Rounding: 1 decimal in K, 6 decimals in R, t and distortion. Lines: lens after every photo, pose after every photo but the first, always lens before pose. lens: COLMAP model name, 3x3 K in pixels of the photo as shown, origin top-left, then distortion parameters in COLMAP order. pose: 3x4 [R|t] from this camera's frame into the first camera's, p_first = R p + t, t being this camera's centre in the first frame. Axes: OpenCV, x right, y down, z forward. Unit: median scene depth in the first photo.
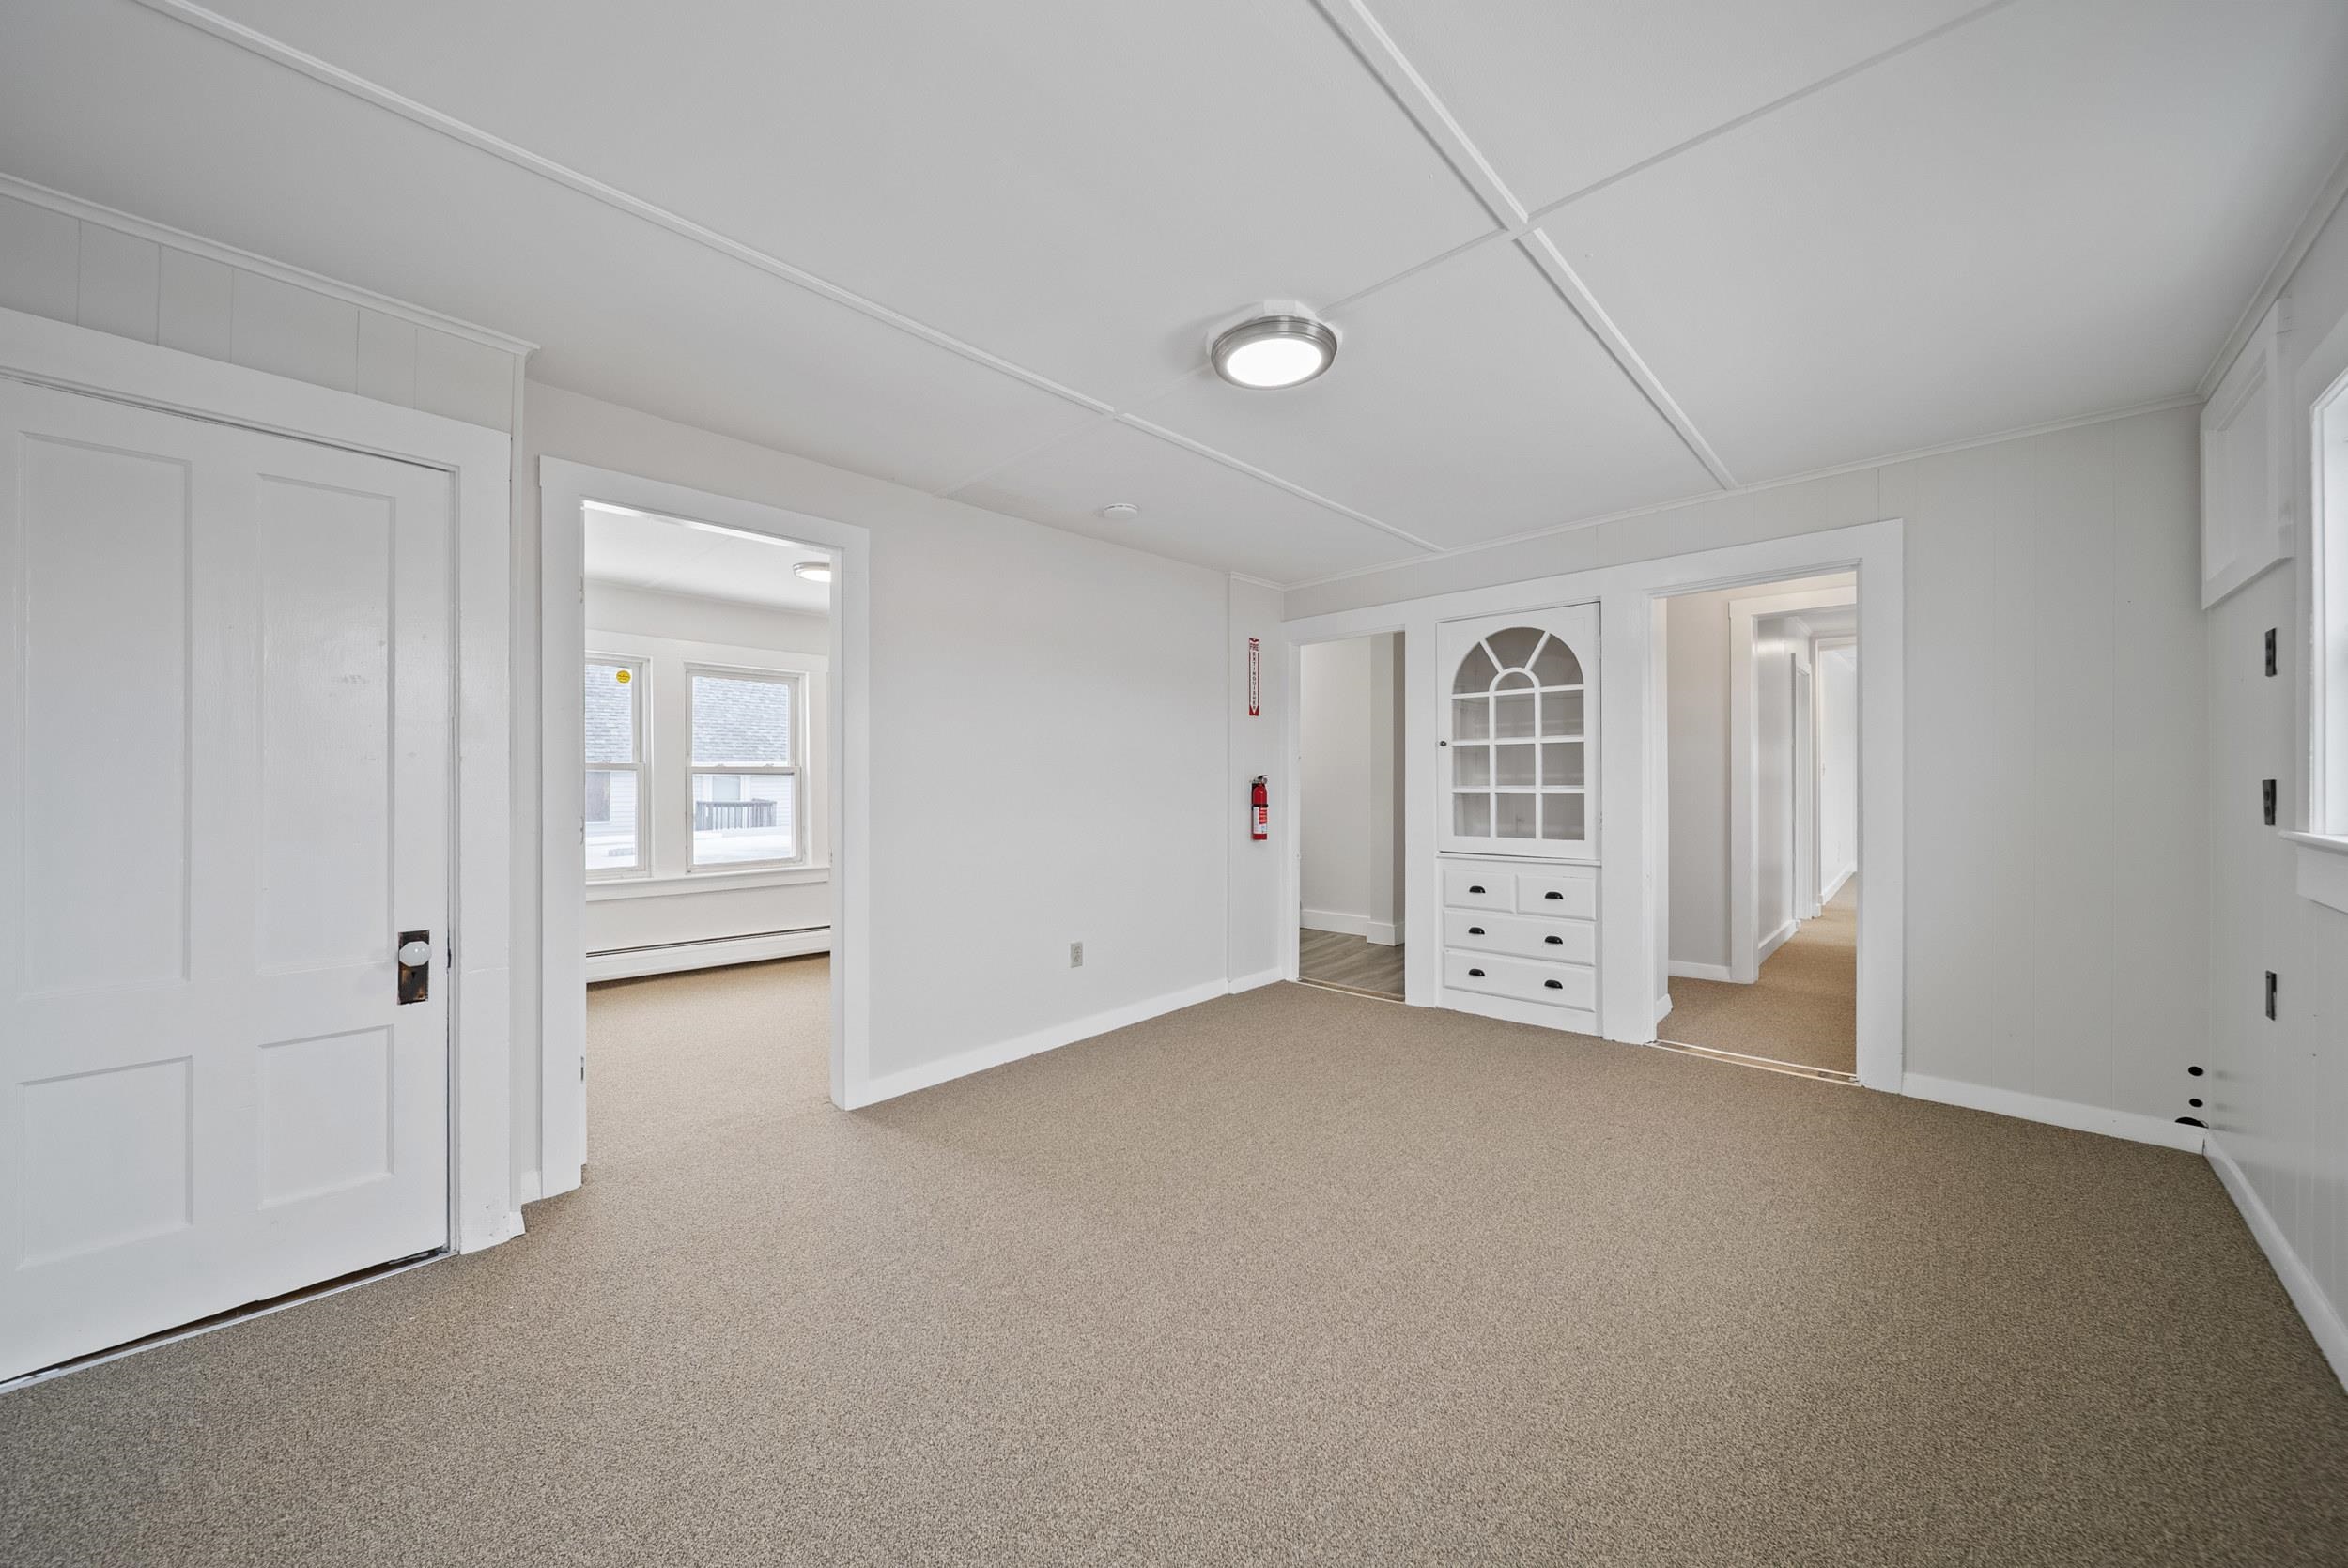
lens RADIAL K [[836.4, 0, 1172.3], [0, 836.4, 778.4], [0, 0, 1]] dist [-0.001202, -0.000064]
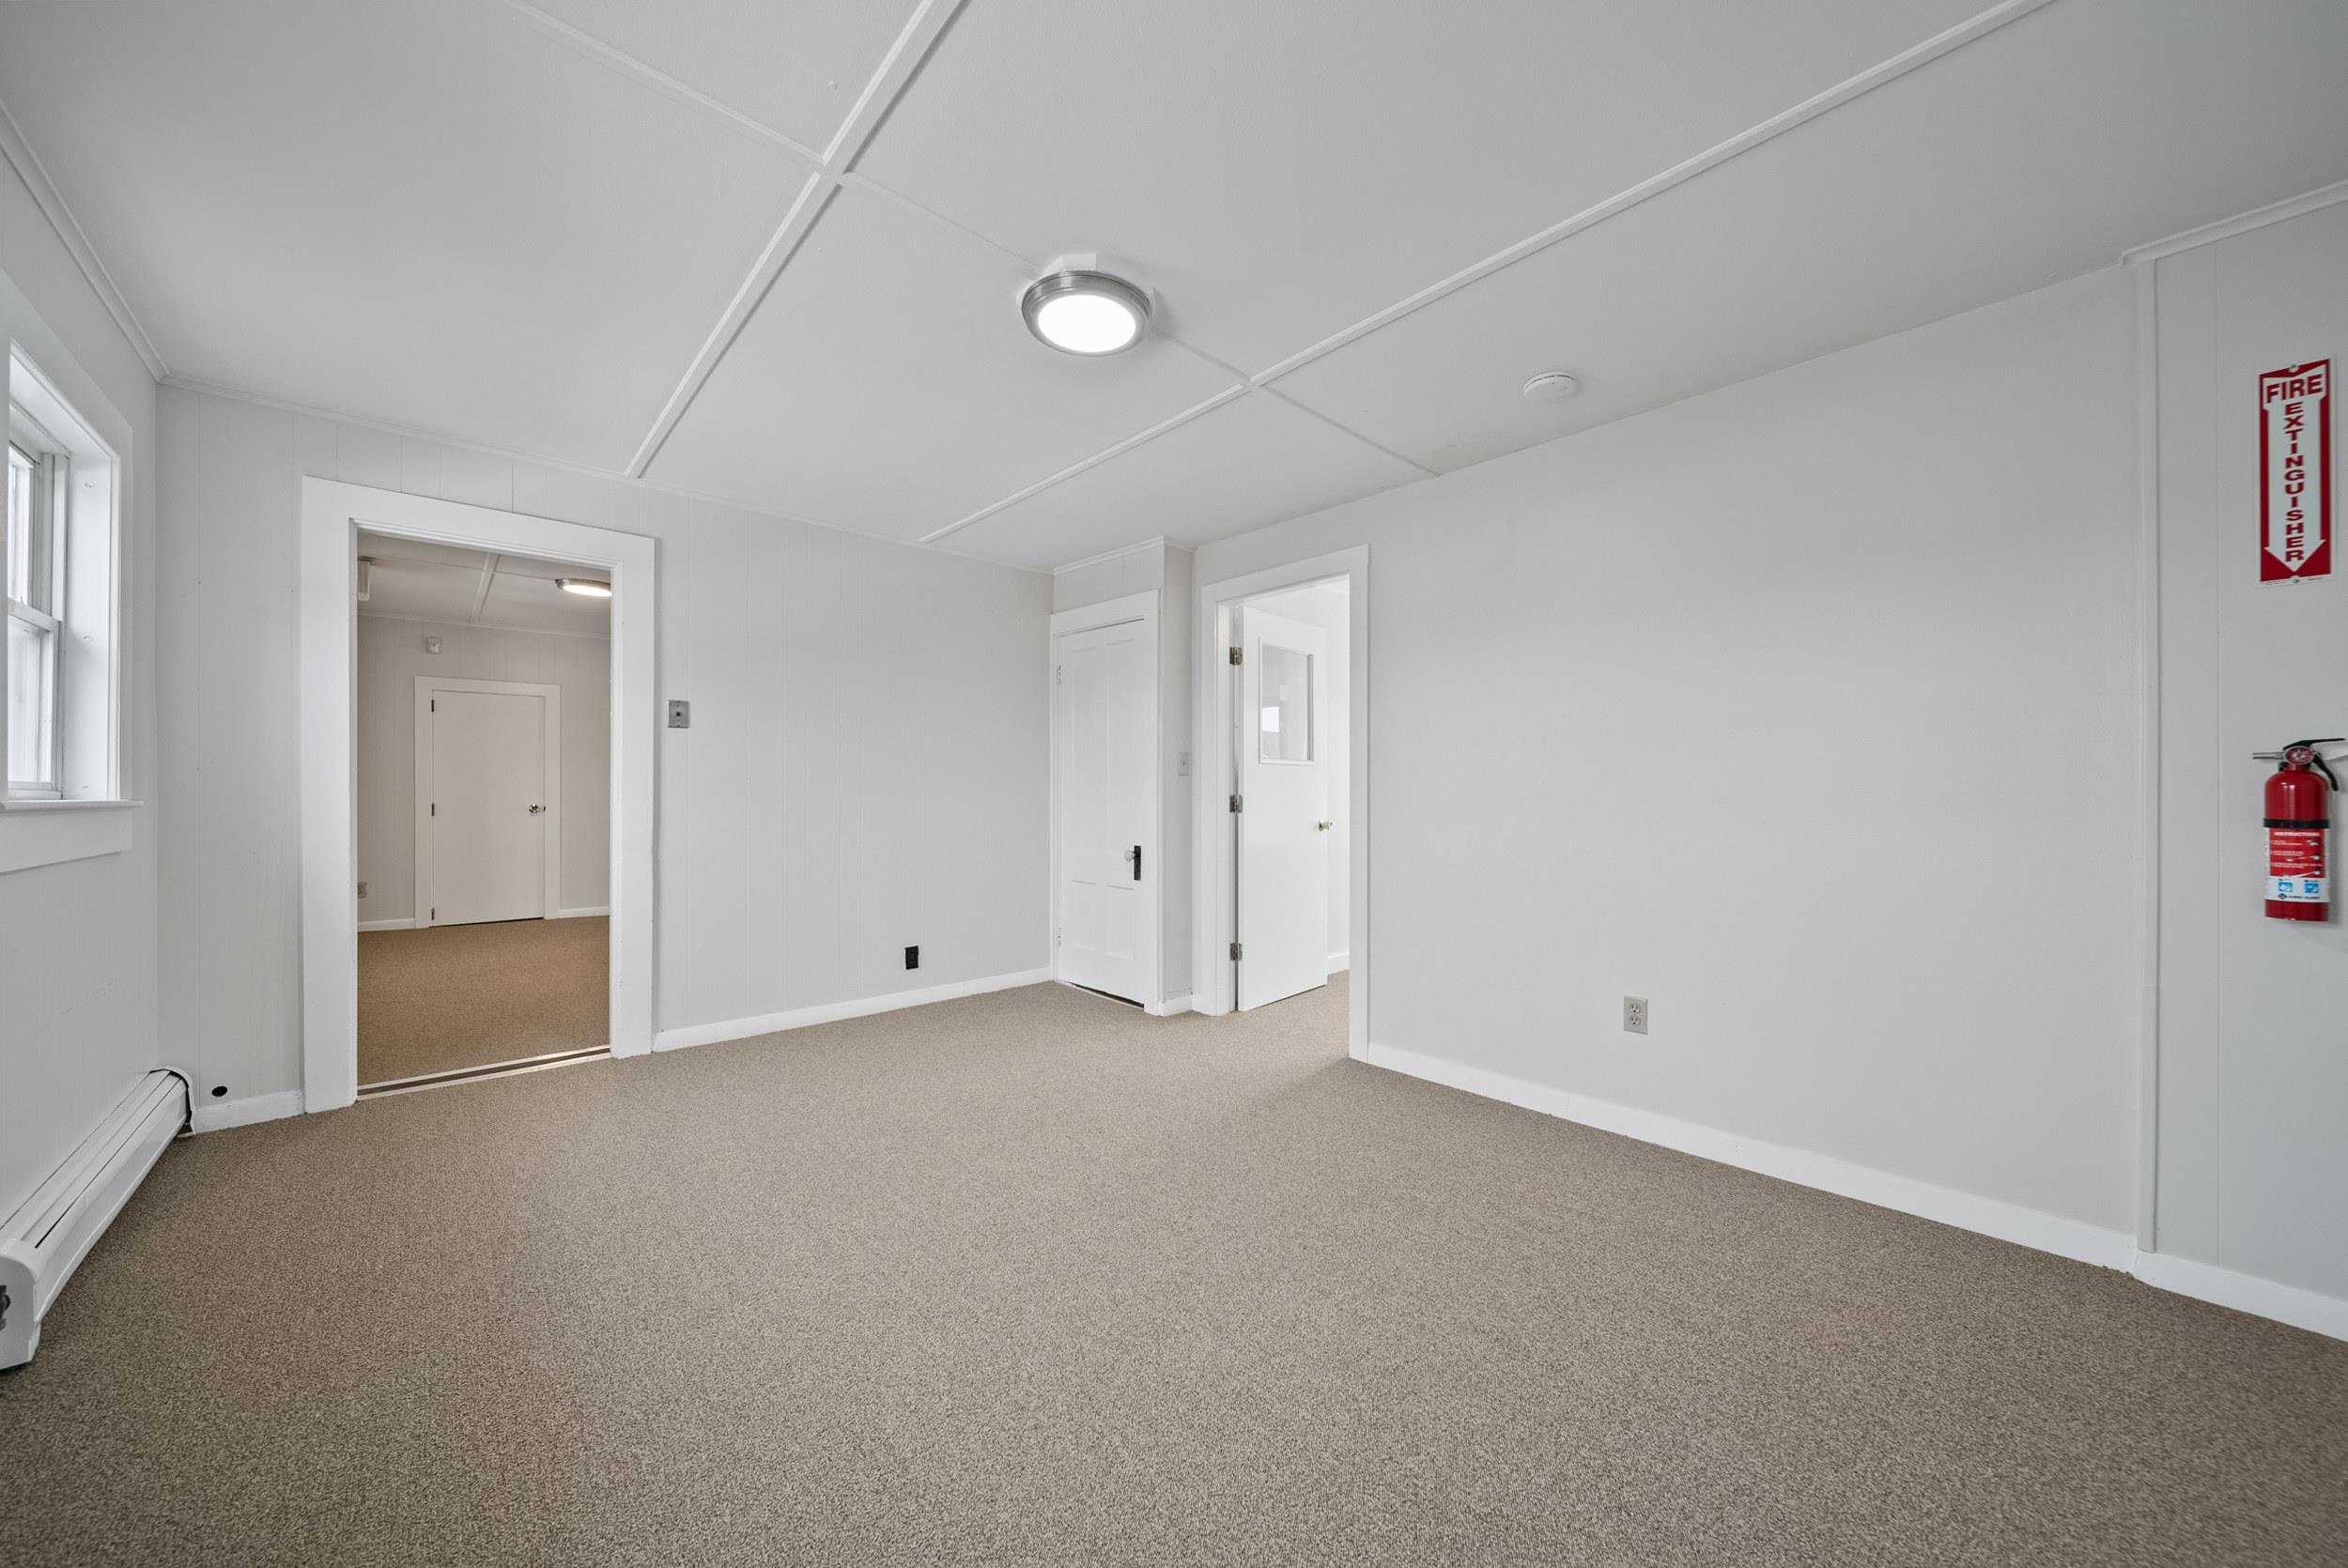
lens RADIAL K [[836.4, 0, 1170.3], [0, 836.4, 790.8], [0, 0, 1]] dist [-0.001202, -0.000064]
pose [[-0.083955, 0.003655, -0.996463, 0.741959], [-0.001369, 0.999992, 0.003784, 0.026062], [0.996469, 0.001682, -0.083949, 0.811520]]
